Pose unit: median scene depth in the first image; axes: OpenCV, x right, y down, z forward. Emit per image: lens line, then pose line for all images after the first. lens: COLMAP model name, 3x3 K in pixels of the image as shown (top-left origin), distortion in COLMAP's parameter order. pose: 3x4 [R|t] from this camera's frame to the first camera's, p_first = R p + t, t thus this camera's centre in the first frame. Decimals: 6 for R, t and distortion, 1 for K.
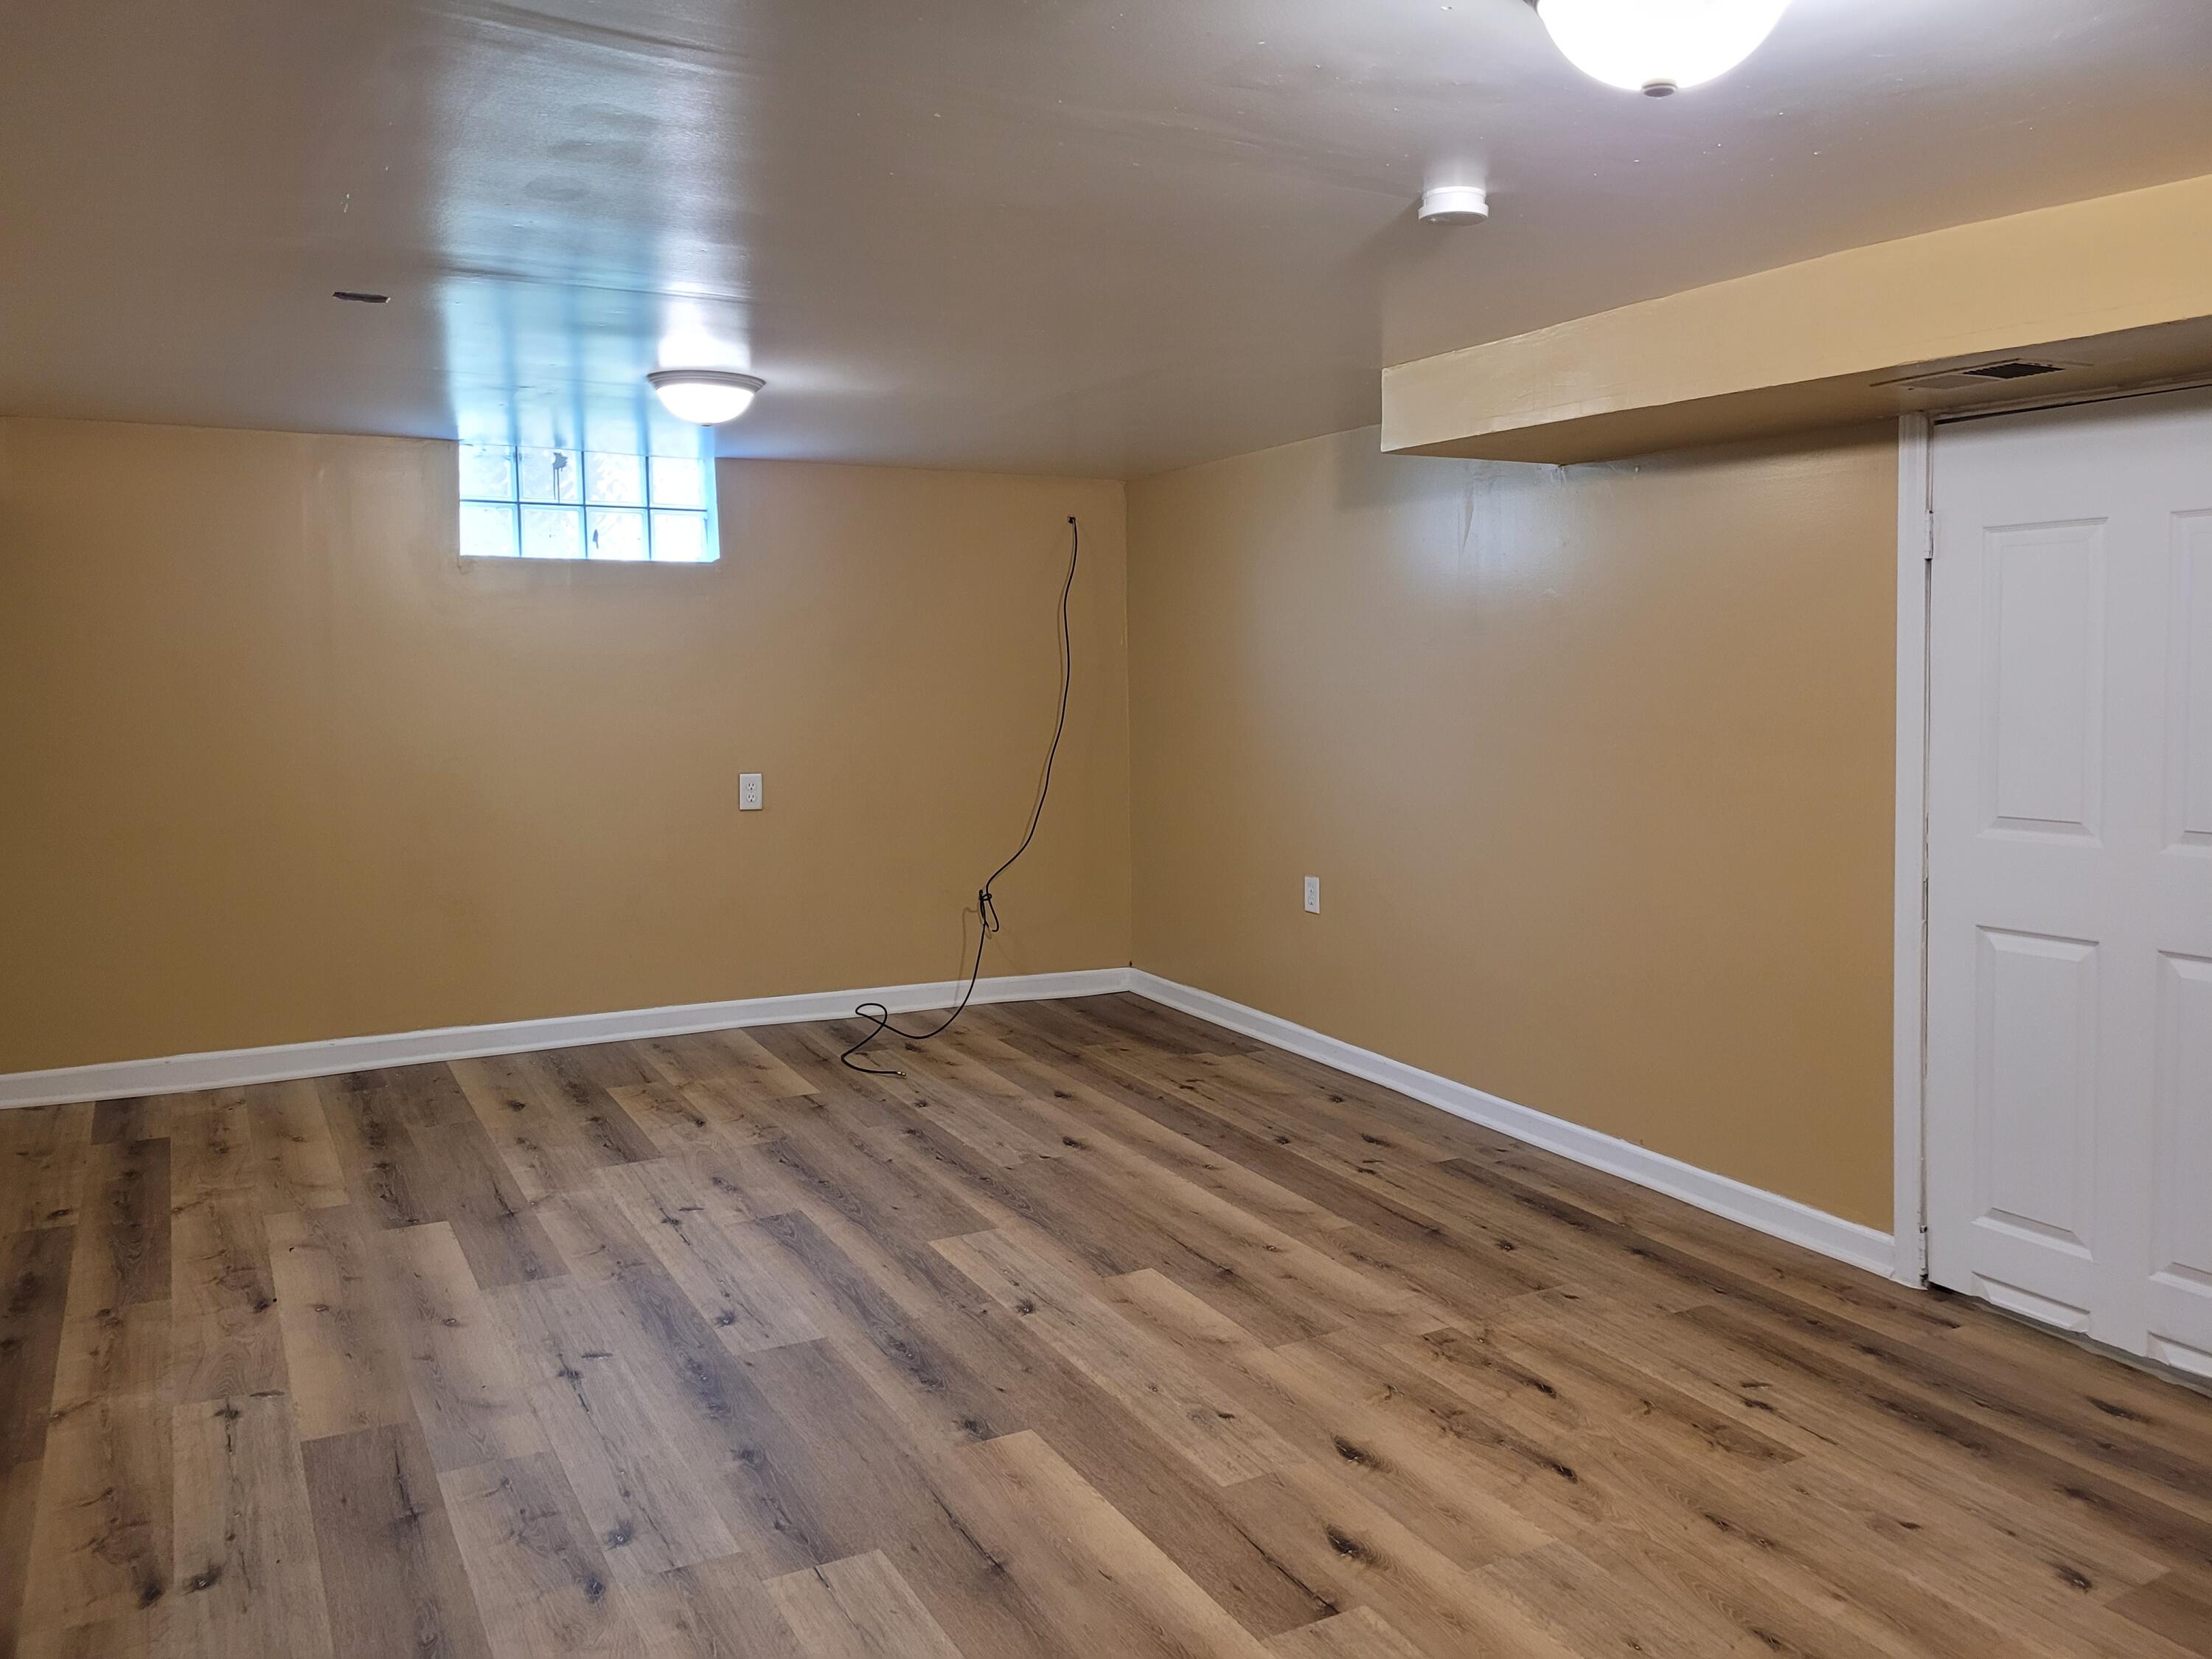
lens RADIAL K [[1678.3, 0, 1105.1], [0, 1678.3, 791.7], [0, 0, 1]] dist [0.050931, -0.041489]
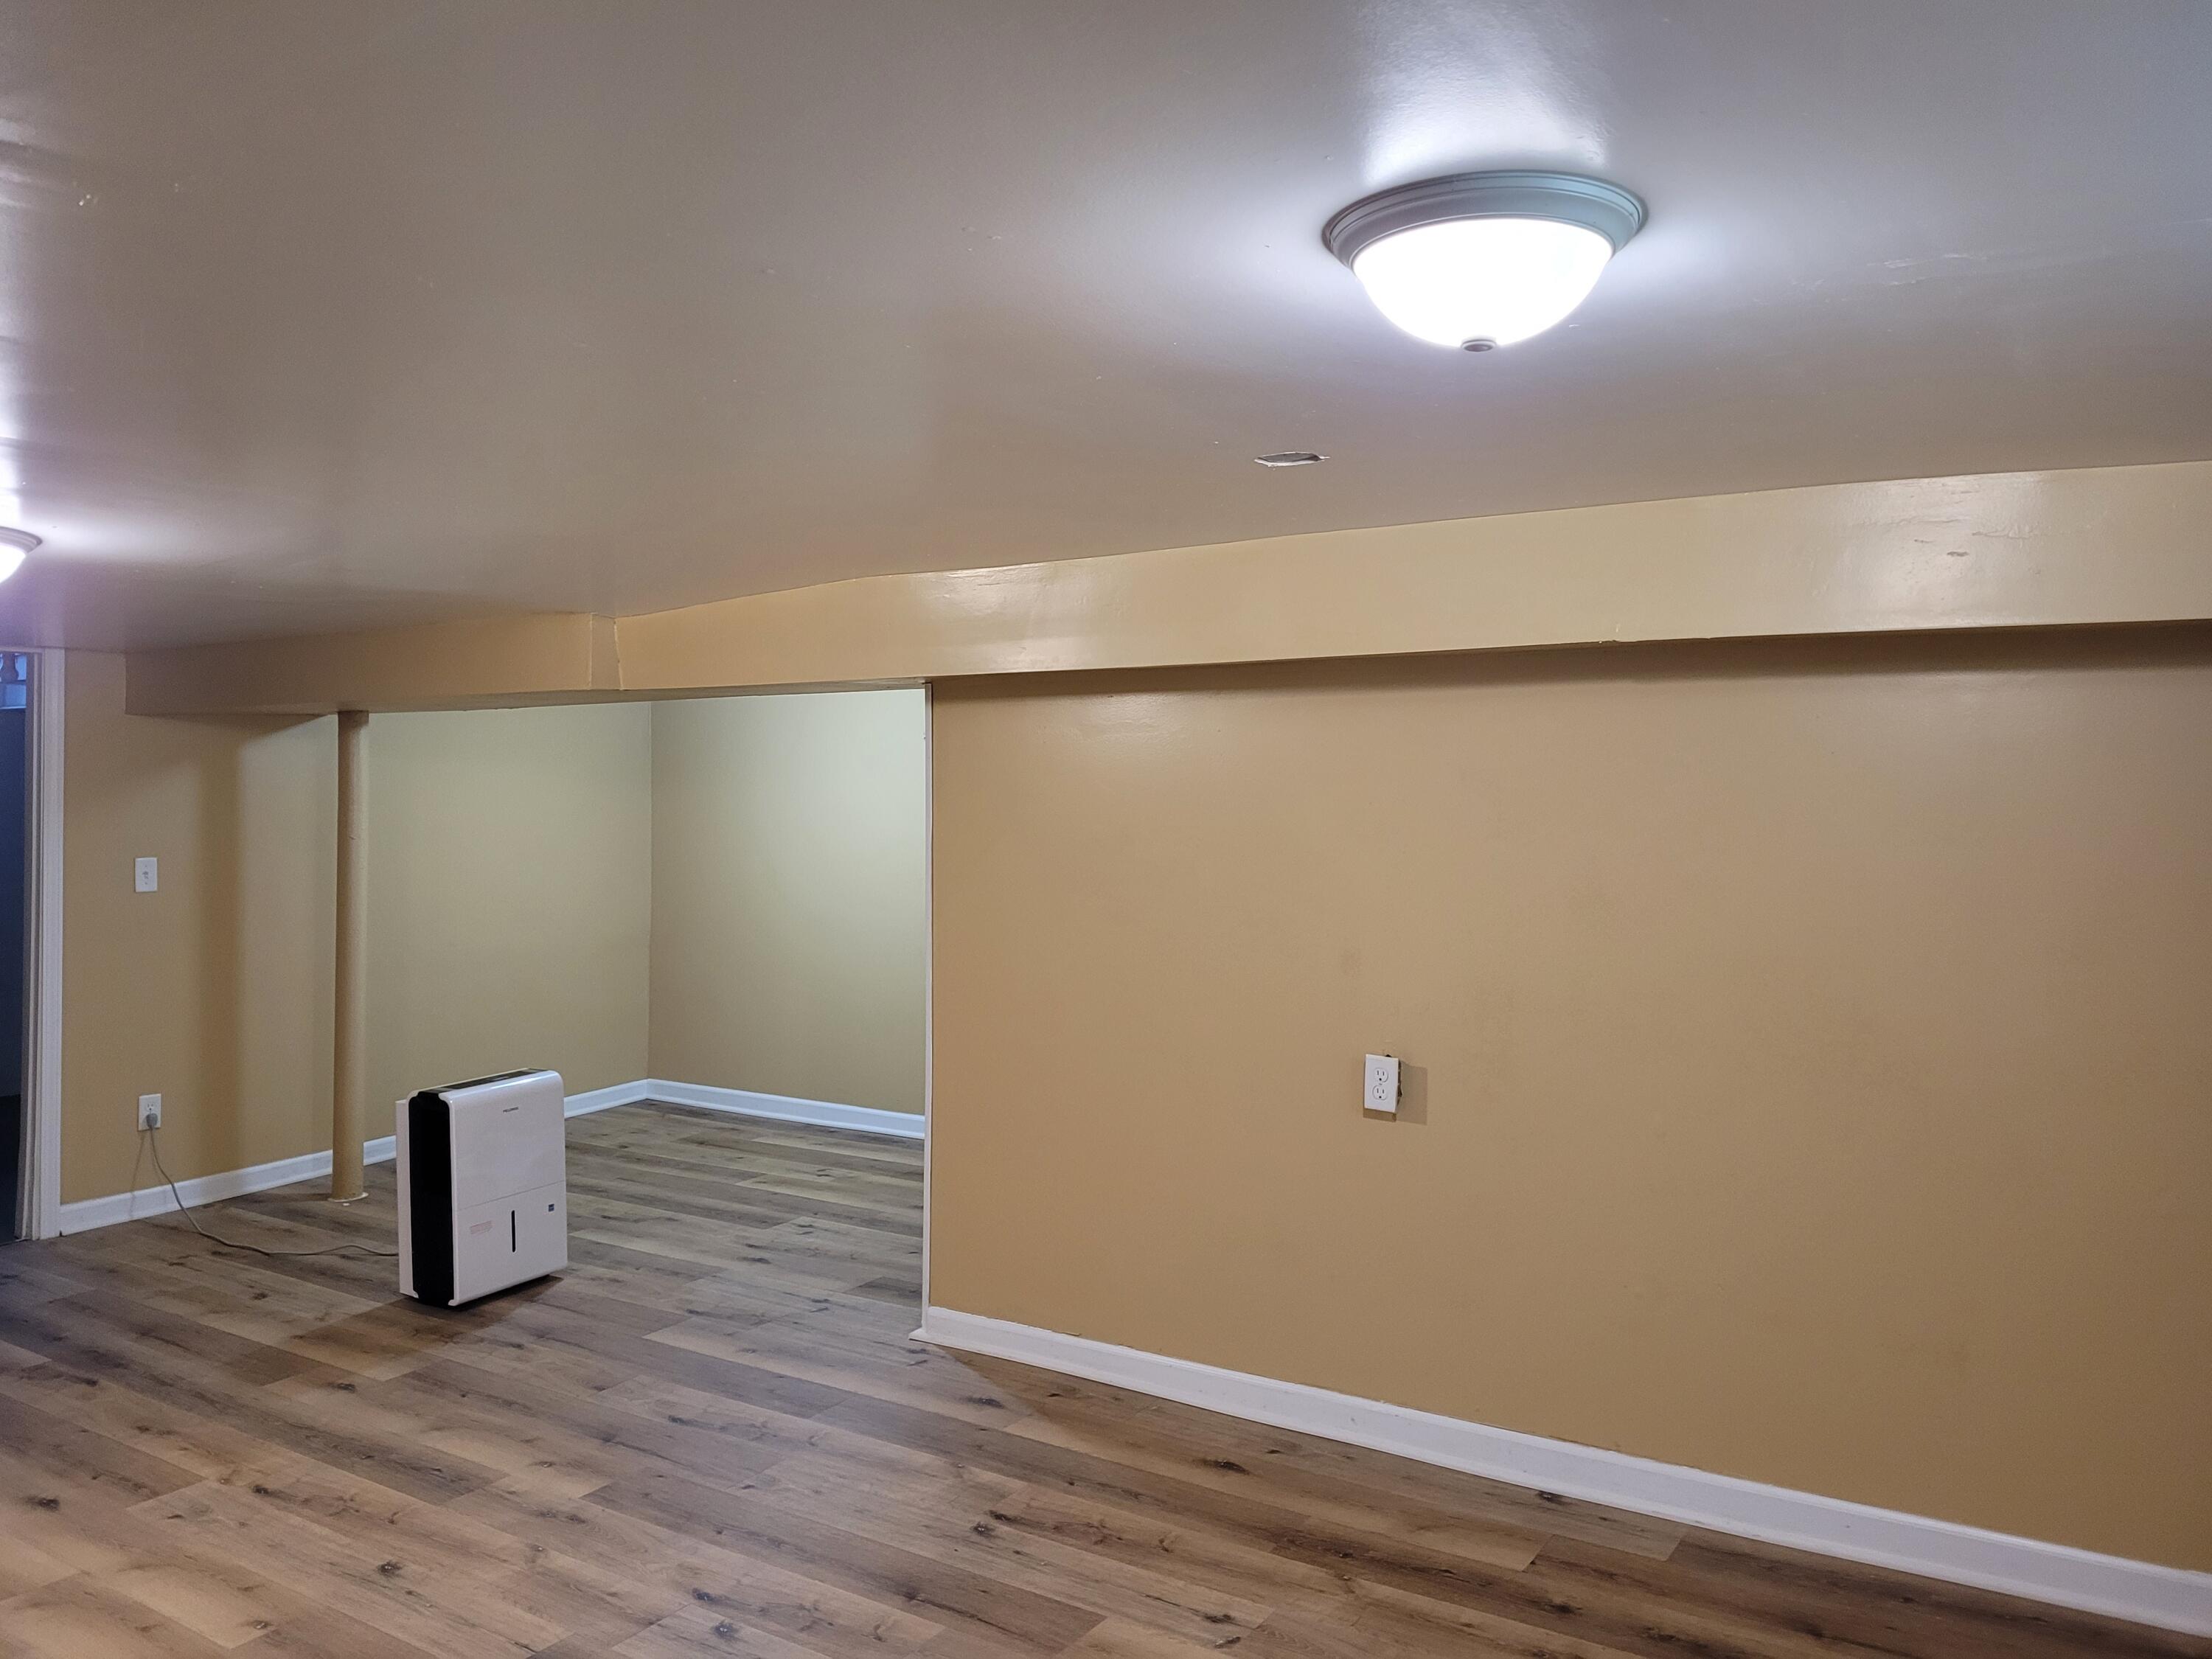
lens RADIAL K [[1678.3, 0, 1103.5], [0, 1678.3, 824.1], [0, 0, 1]] dist [0.050931, -0.041489]
pose [[-0.894883, 0.005519, -0.446266, 0.000107], [-0.036615, 0.995645, 0.085736, -0.167519], [0.444796, 0.093064, -0.890784, 1.569377]]
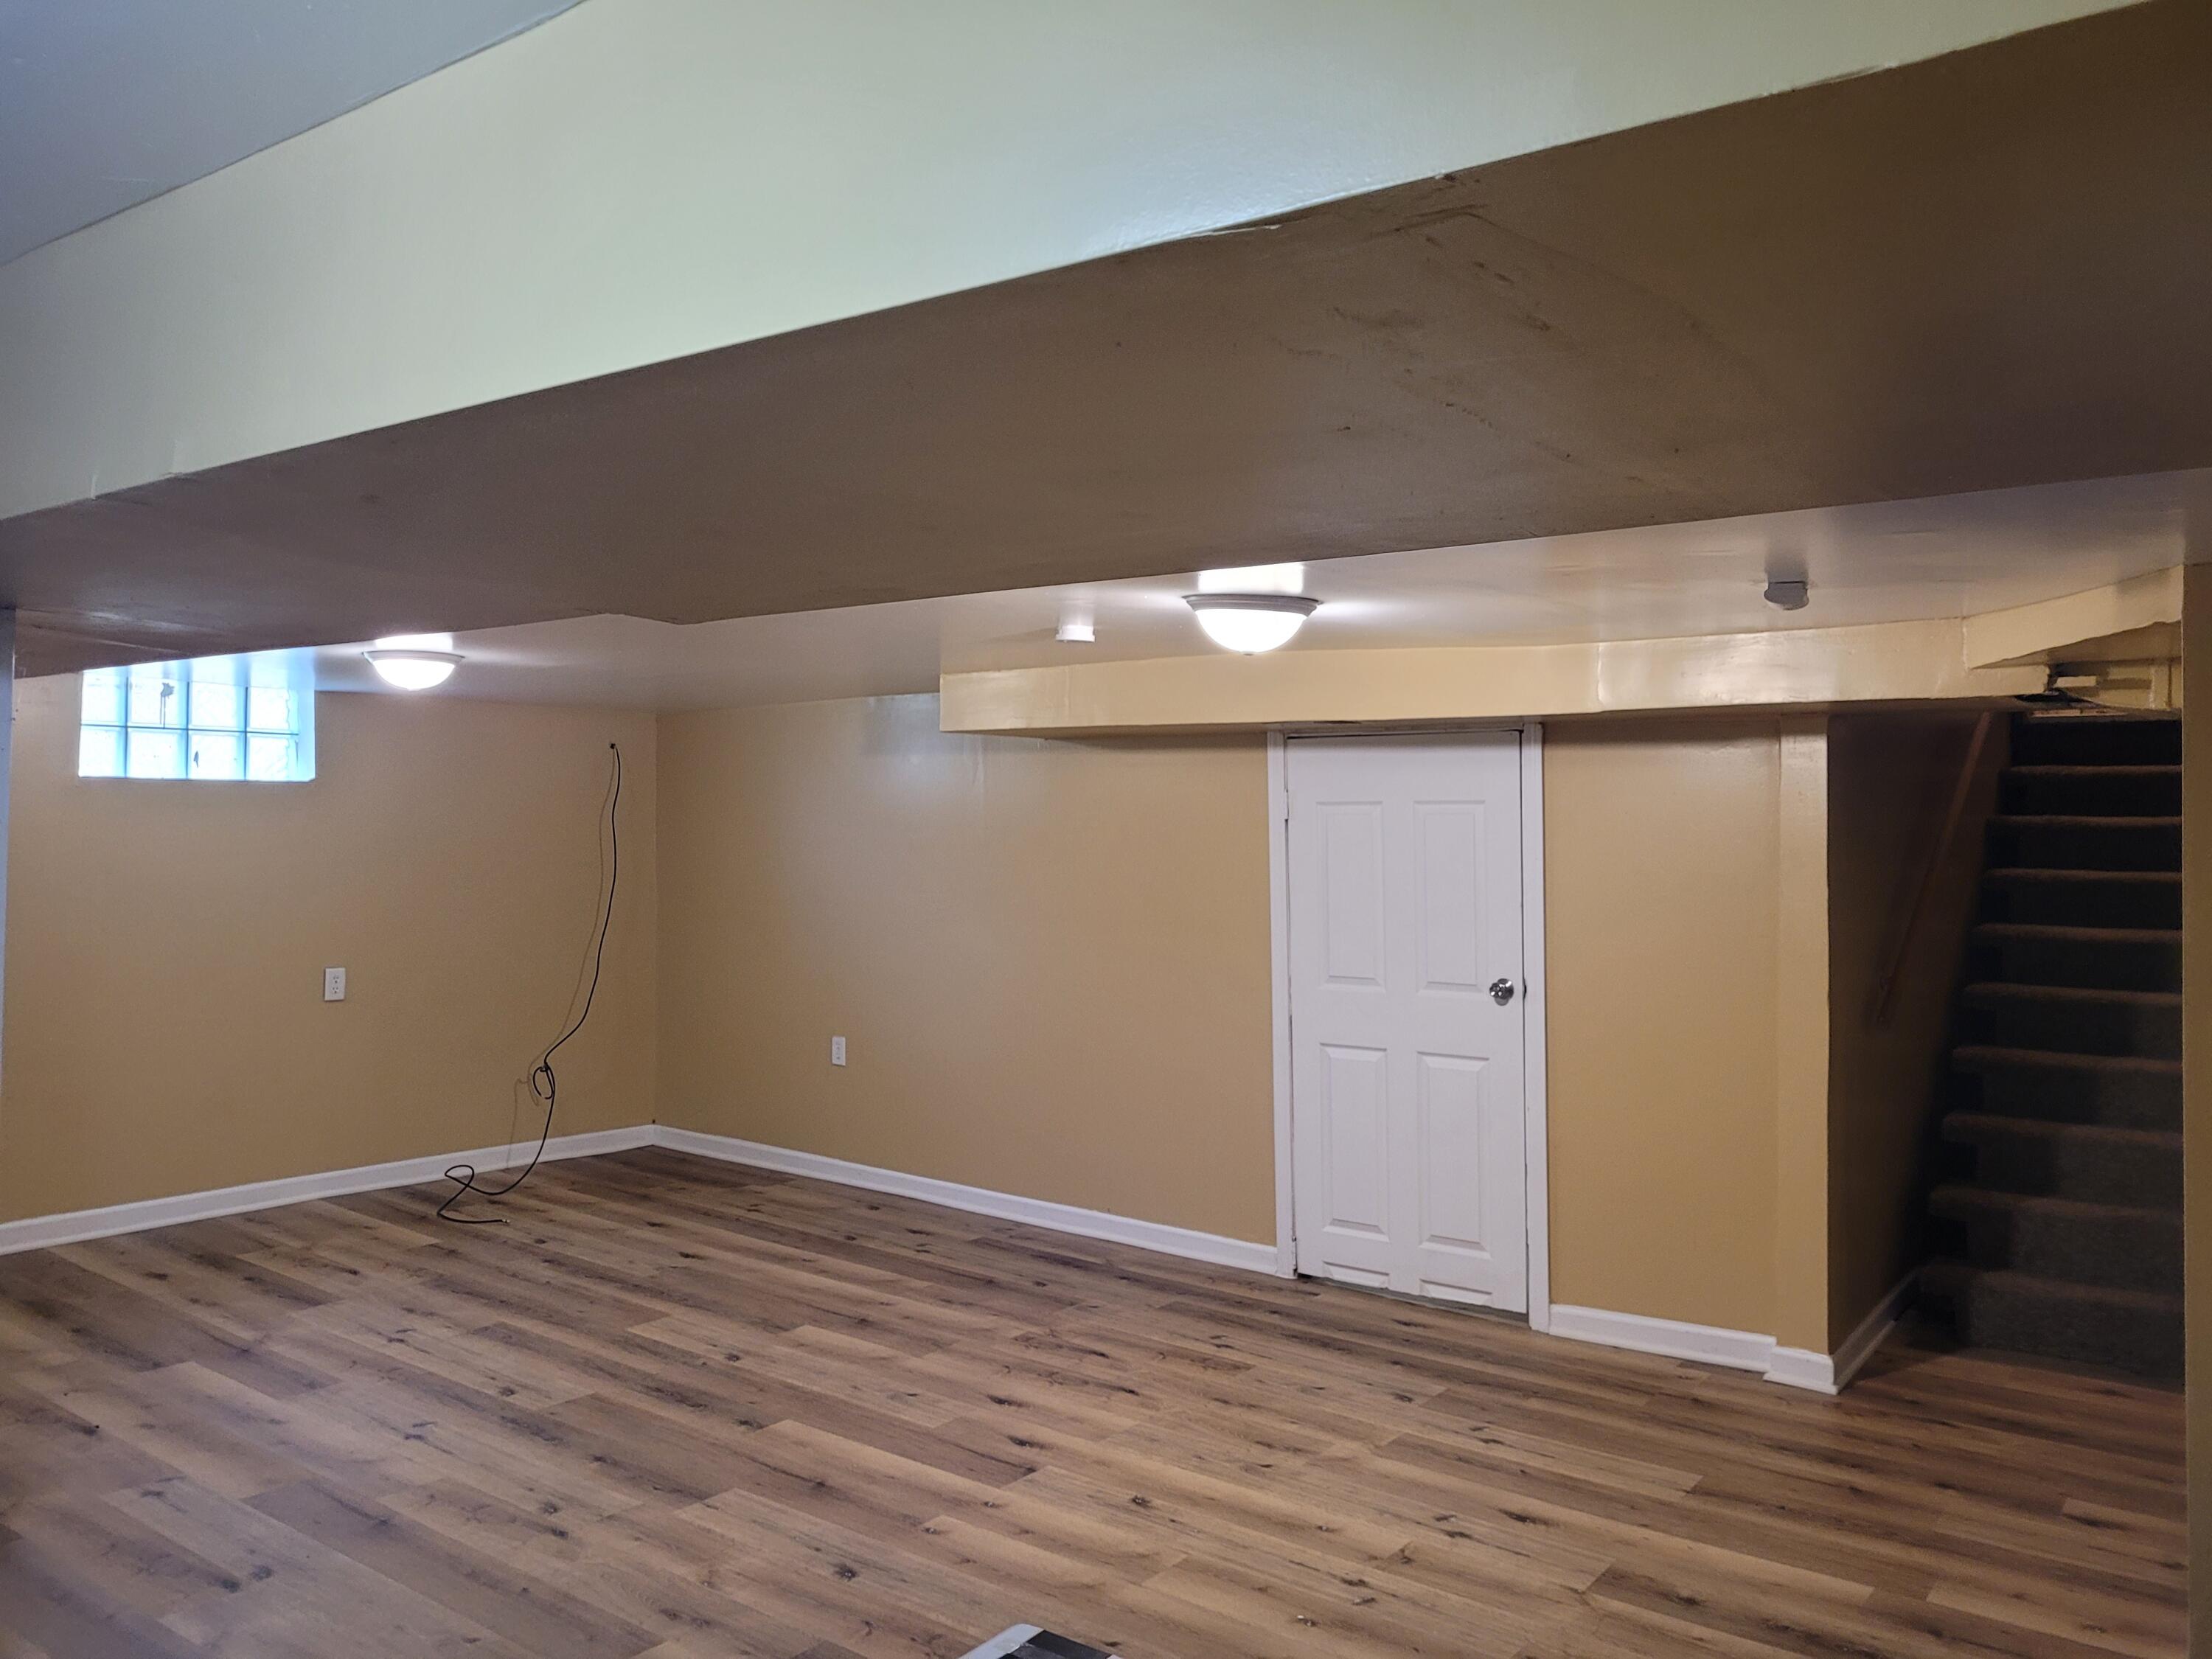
lens RADIAL K [[1678.3, 0, 1105.1], [0, 1678.3, 819.9], [0, 0, 1]] dist [0.050931, -0.041489]
pose [[0.915056, 0.009270, 0.403221, -0.328056], [0.024141, 0.996685, -0.077699, -0.014910], [-0.402605, 0.080833, 0.911798, -0.407868]]
